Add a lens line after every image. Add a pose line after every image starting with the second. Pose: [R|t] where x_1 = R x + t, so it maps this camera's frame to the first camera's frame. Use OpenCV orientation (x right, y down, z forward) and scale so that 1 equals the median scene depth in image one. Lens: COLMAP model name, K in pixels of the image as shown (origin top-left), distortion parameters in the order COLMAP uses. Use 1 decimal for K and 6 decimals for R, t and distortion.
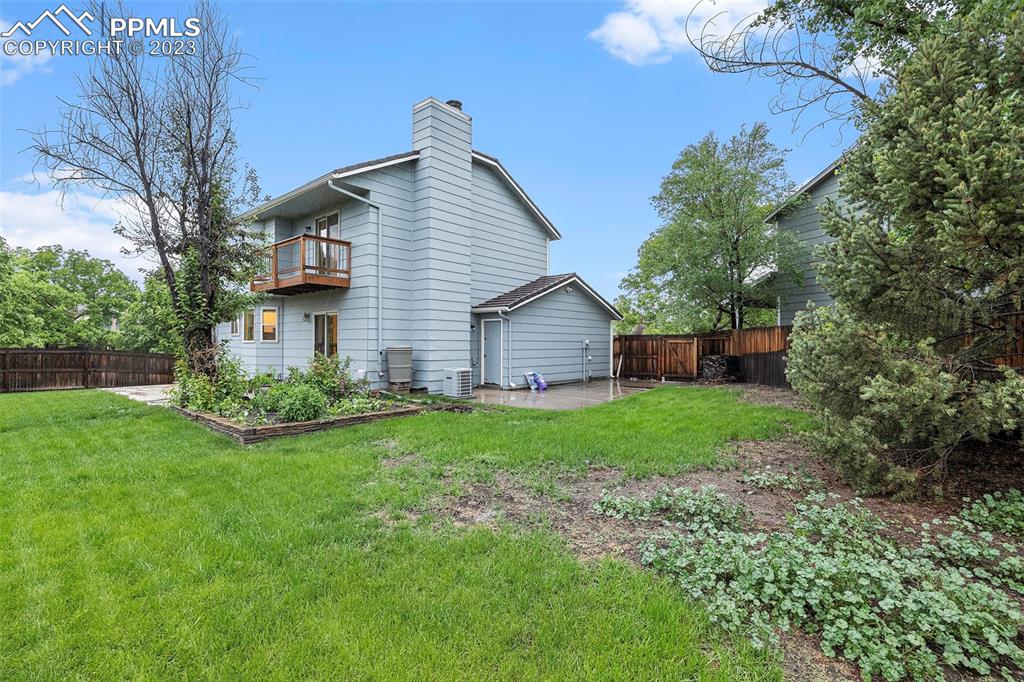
lens RADIAL K [[484.2, 0, 510.0], [0, 484.2, 345.9], [0, 0, 1]] dist [-0.000941, 0.000199]
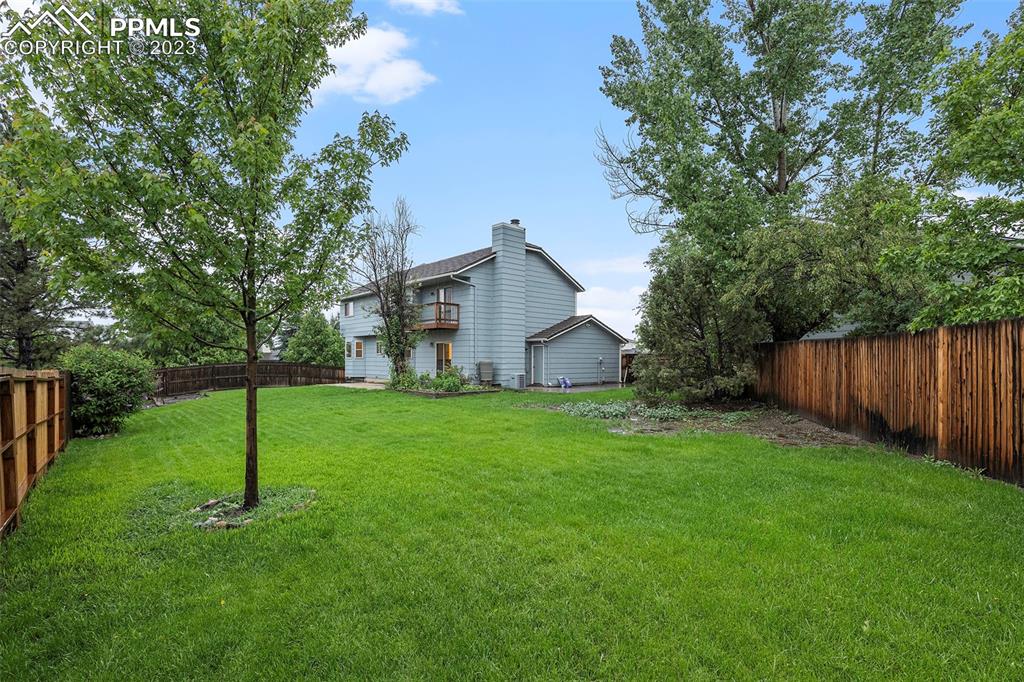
lens RADIAL K [[484.2, 0, 510.0], [0, 484.2, 345.9], [0, 0, 1]] dist [-0.000941, 0.000199]
pose [[0.992295, -0.006388, -0.123736, 0.076845], [0.002010, 0.999368, -0.035478, 0.007261], [0.123885, 0.034956, 0.991681, -0.699134]]
